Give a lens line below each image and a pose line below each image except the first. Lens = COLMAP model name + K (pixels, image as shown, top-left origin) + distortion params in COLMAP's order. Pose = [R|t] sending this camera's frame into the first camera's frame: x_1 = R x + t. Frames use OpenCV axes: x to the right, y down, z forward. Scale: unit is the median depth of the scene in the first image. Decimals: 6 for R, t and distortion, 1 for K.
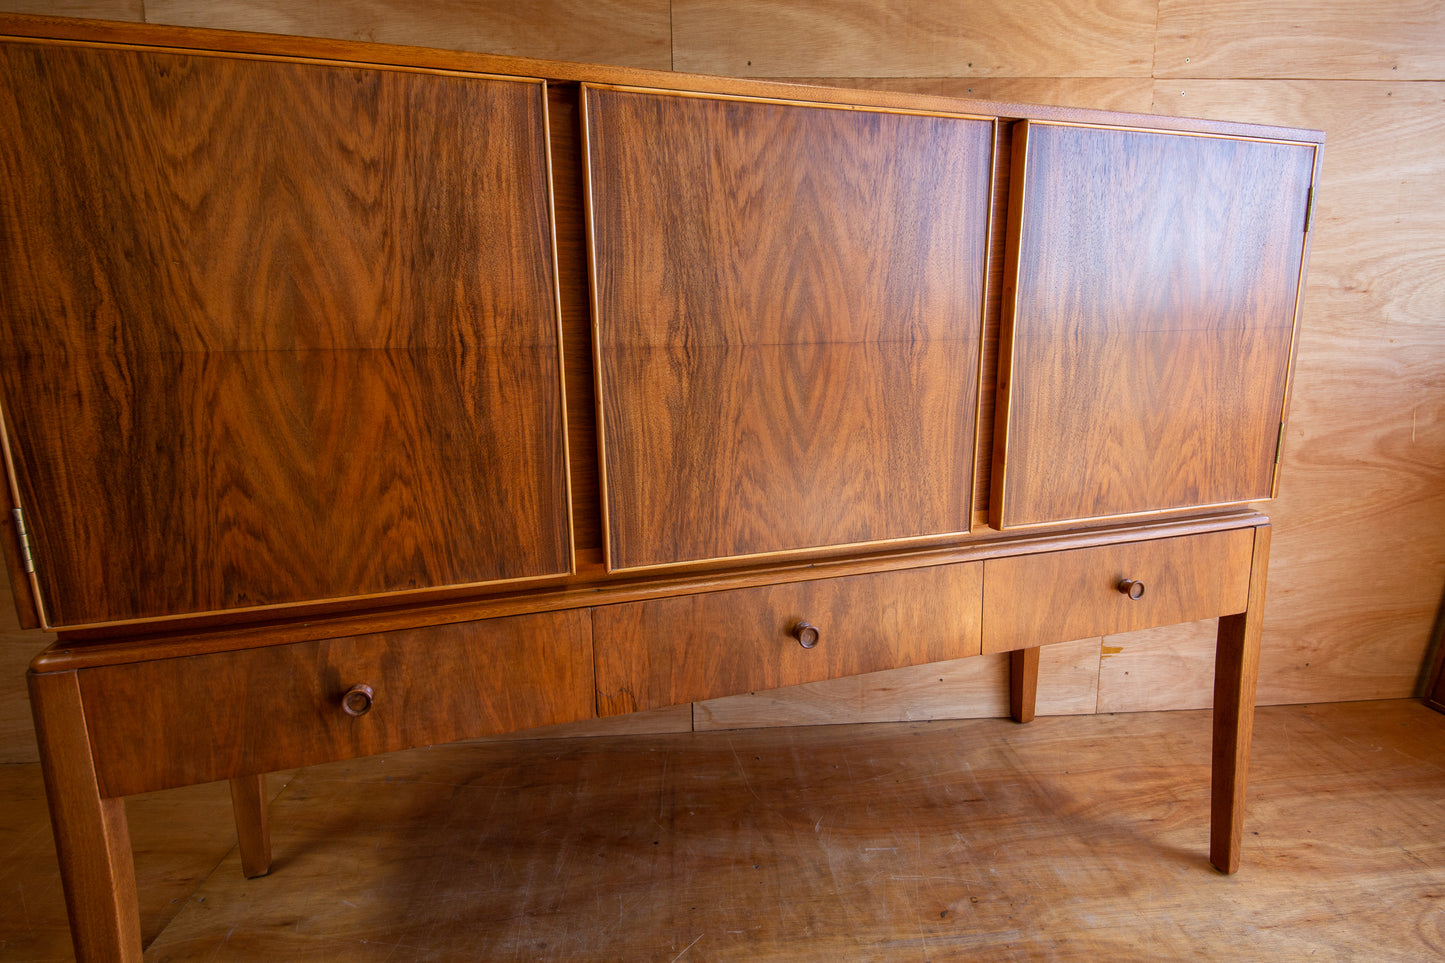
lens RADIAL K [[778.4, 0, 730.2], [0, 778.4, 487.3], [0, 0, 1]] dist [0.032024, -0.028518]
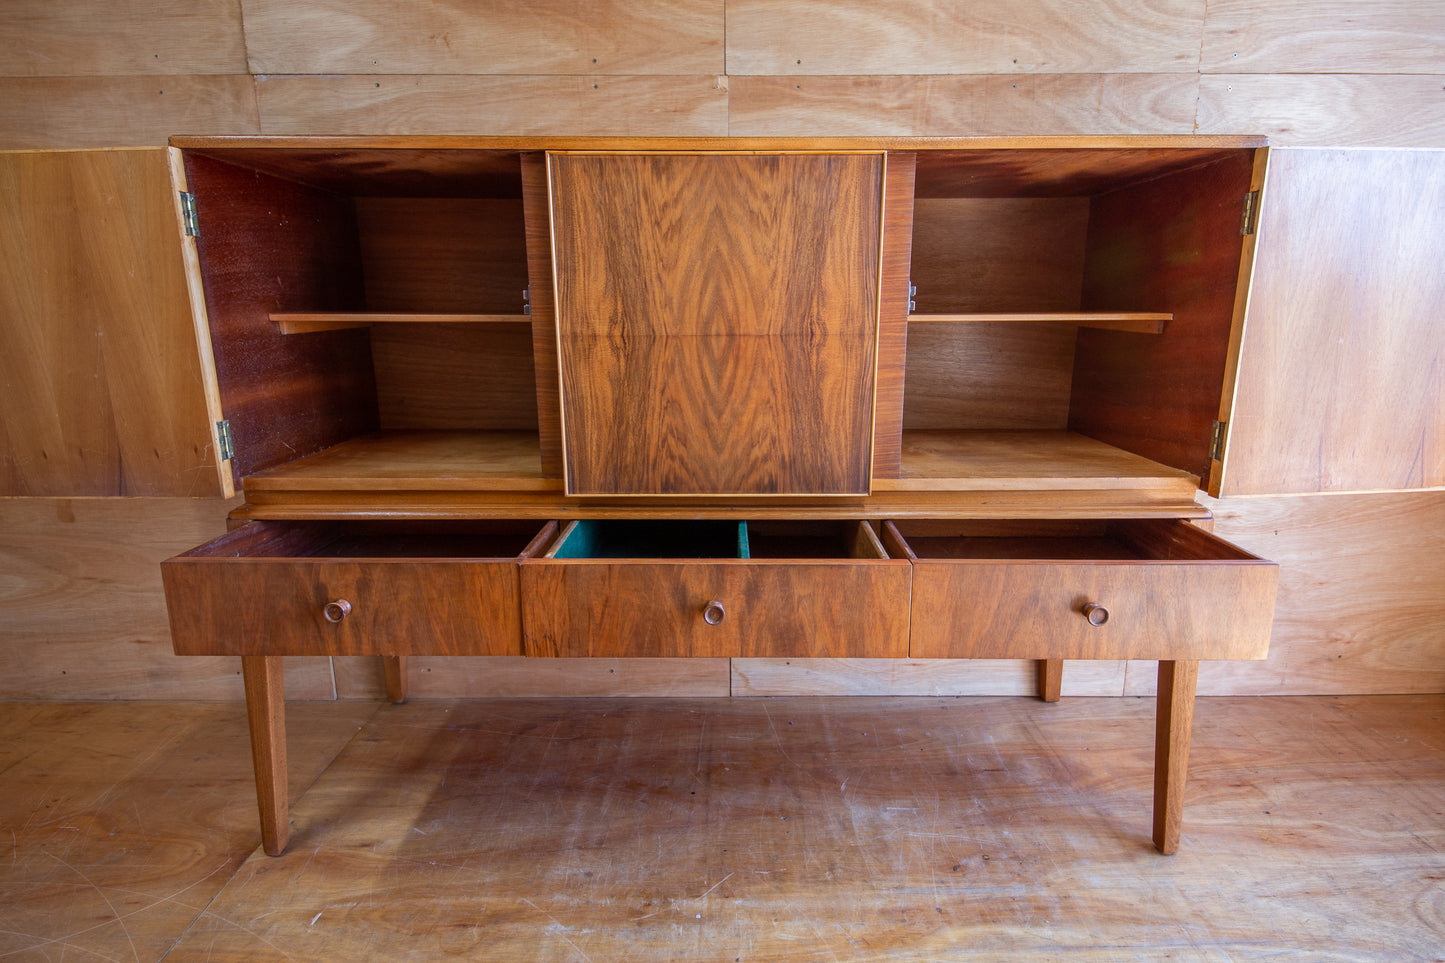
lens RADIAL K [[761.9, 0, 726.9], [0, 761.9, 483.2], [0, 0, 1]] dist [0.031317, -0.027426]
pose [[0.949633, 0.079833, -0.303023, 0.555742], [-0.074134, 0.996788, 0.030284, 0.020375], [0.304467, -0.006294, 0.952502, -0.200784]]
